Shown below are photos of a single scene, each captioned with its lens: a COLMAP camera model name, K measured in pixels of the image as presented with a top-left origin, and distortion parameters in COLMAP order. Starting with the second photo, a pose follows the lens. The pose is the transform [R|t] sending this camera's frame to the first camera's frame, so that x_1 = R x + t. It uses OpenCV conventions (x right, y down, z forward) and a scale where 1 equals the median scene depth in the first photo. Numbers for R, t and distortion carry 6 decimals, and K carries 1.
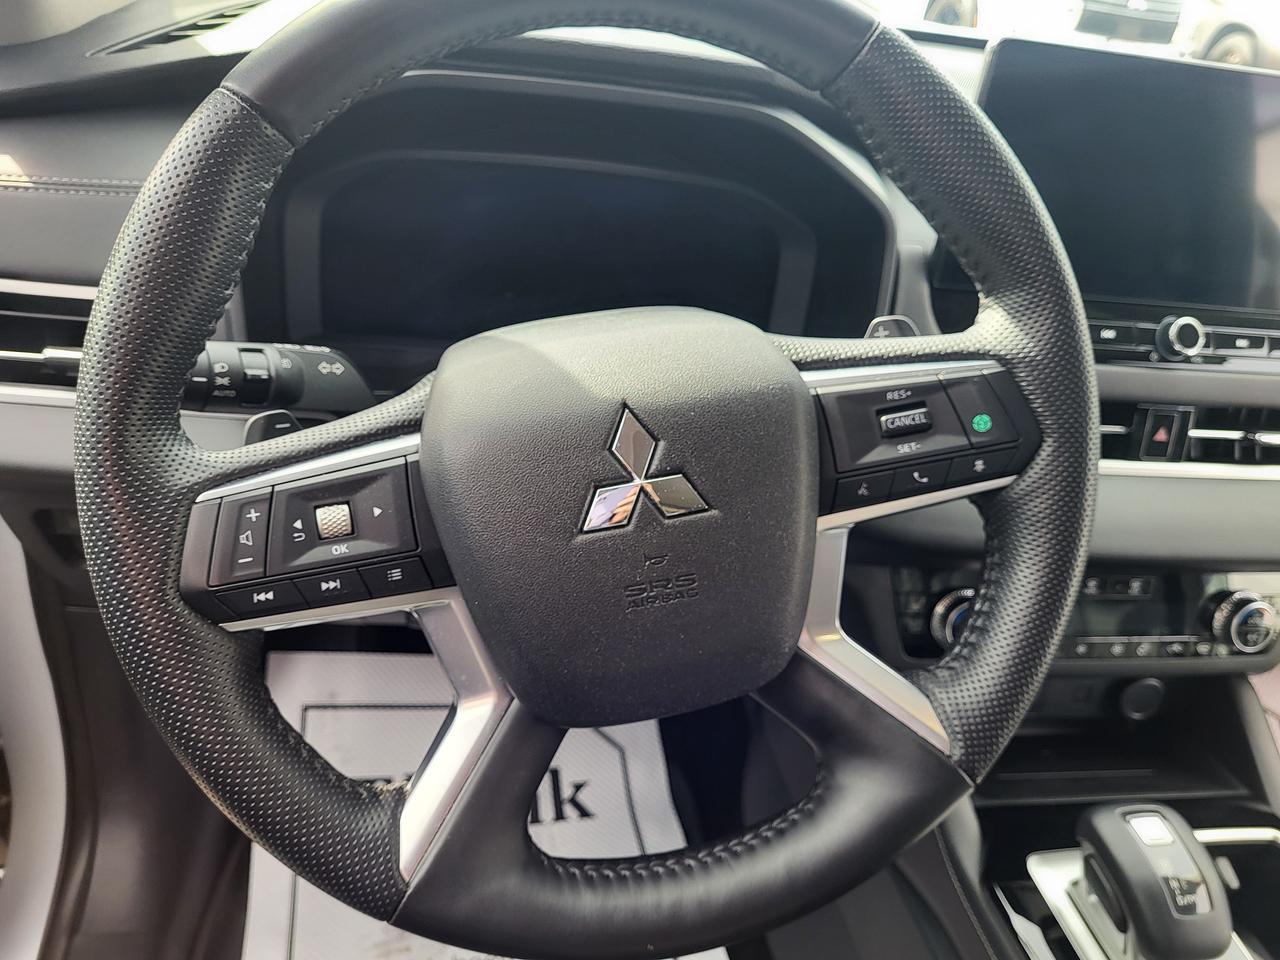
lens RADIAL K [[977.1, 0, 667.7], [0, 977.1, 475.8], [0, 0, 1]] dist [0.031561, -0.031037]
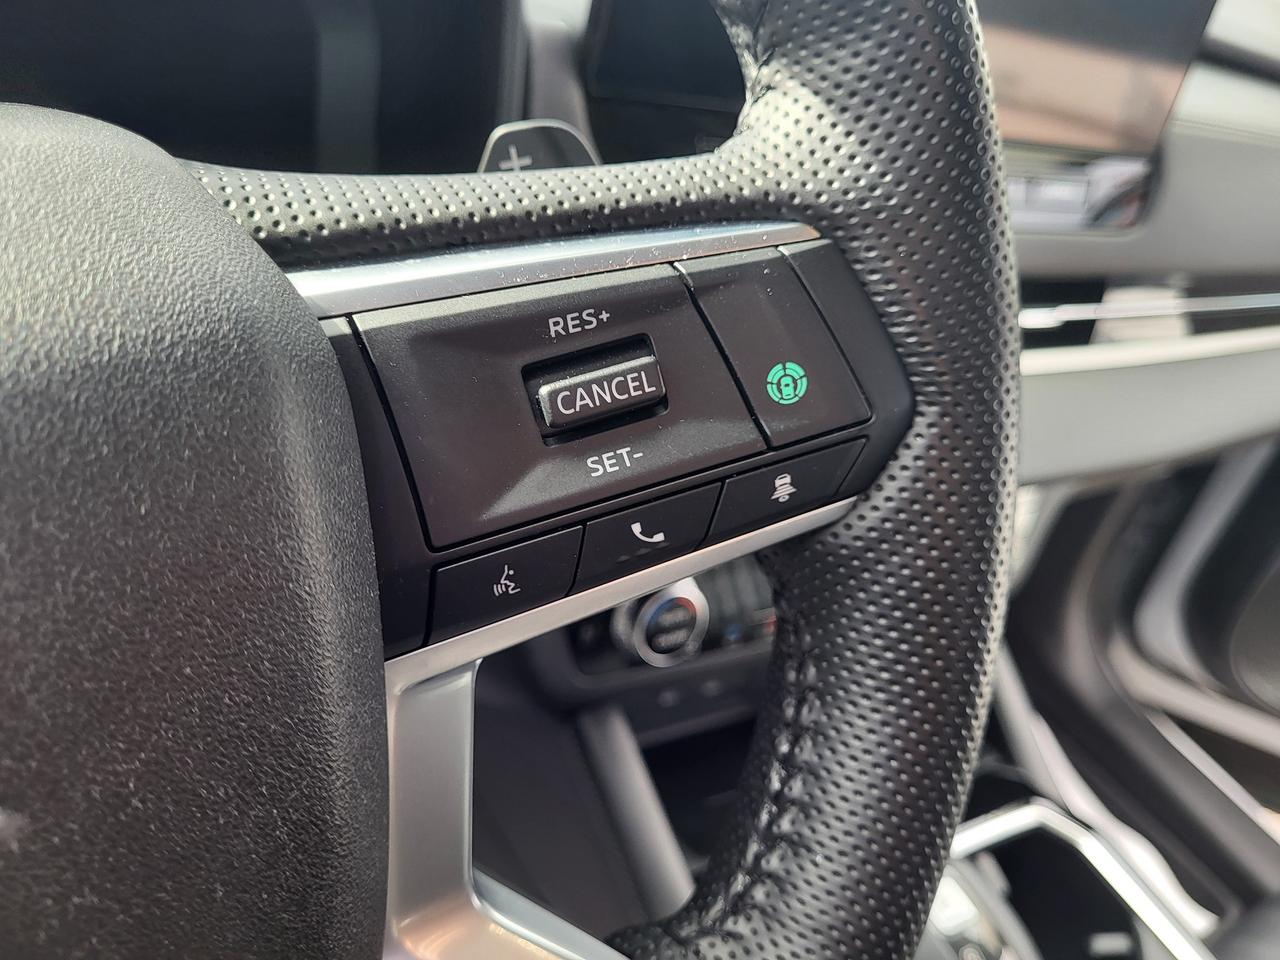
lens RADIAL K [[977.1, 0, 626.5], [0, 977.1, 458.2], [0, 0, 1]] dist [0.031561, -0.031037]
pose [[0.942907, -0.101762, 0.317130, 0.130889], [0.063065, 0.989505, 0.130007, -0.079222], [-0.327032, -0.102585, 0.939429, 0.645104]]
